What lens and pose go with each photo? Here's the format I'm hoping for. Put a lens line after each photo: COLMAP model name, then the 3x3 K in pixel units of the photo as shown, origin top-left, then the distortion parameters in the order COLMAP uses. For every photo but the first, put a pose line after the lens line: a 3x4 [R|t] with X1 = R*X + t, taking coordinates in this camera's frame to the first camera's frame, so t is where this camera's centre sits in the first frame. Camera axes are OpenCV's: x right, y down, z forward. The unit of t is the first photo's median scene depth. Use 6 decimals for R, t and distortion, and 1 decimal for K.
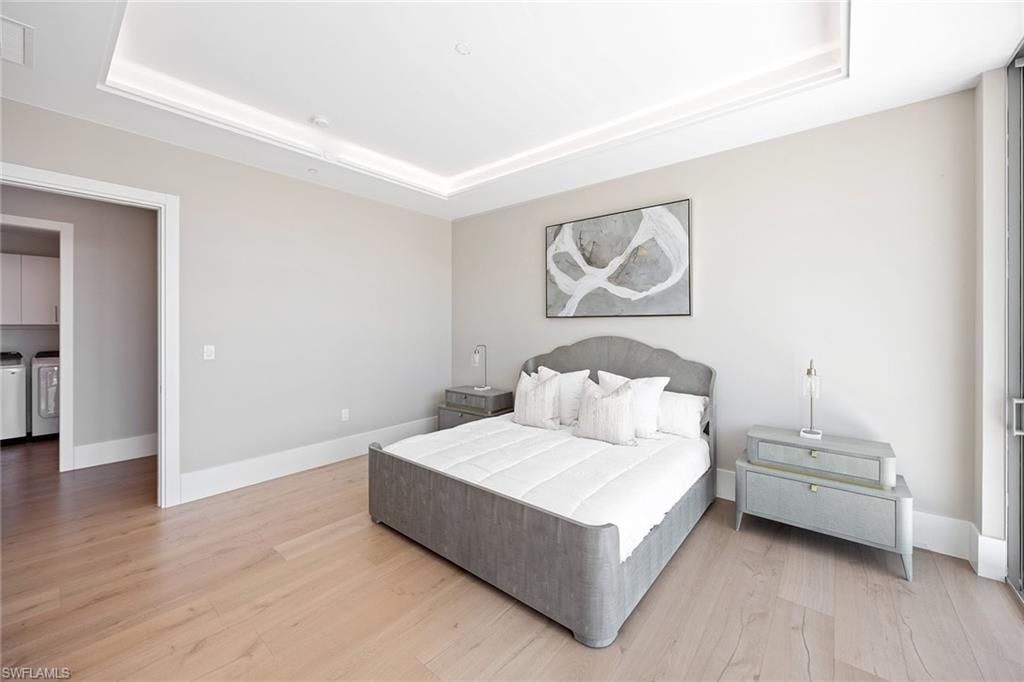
lens RADIAL K [[395.6, 0, 510.6], [0, 395.6, 331.7], [0, 0, 1]] dist [-0.002473, -0.000395]
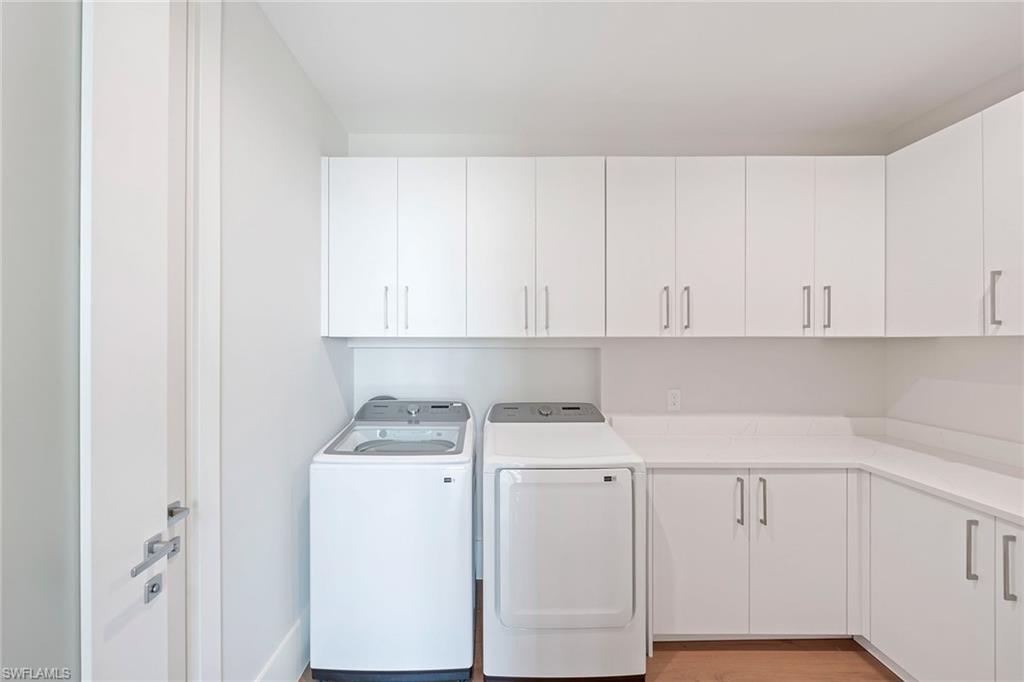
lens RADIAL K [[395.6, 0, 508.1], [0, 395.6, 340.5], [0, 0, 1]] dist [-0.002473, -0.000395]
pose [[0.679751, -0.000453, -0.733443, -0.923721], [-0.004893, 0.999975, -0.005153, -0.013395], [0.733427, 0.007092, 0.679732, 0.760210]]
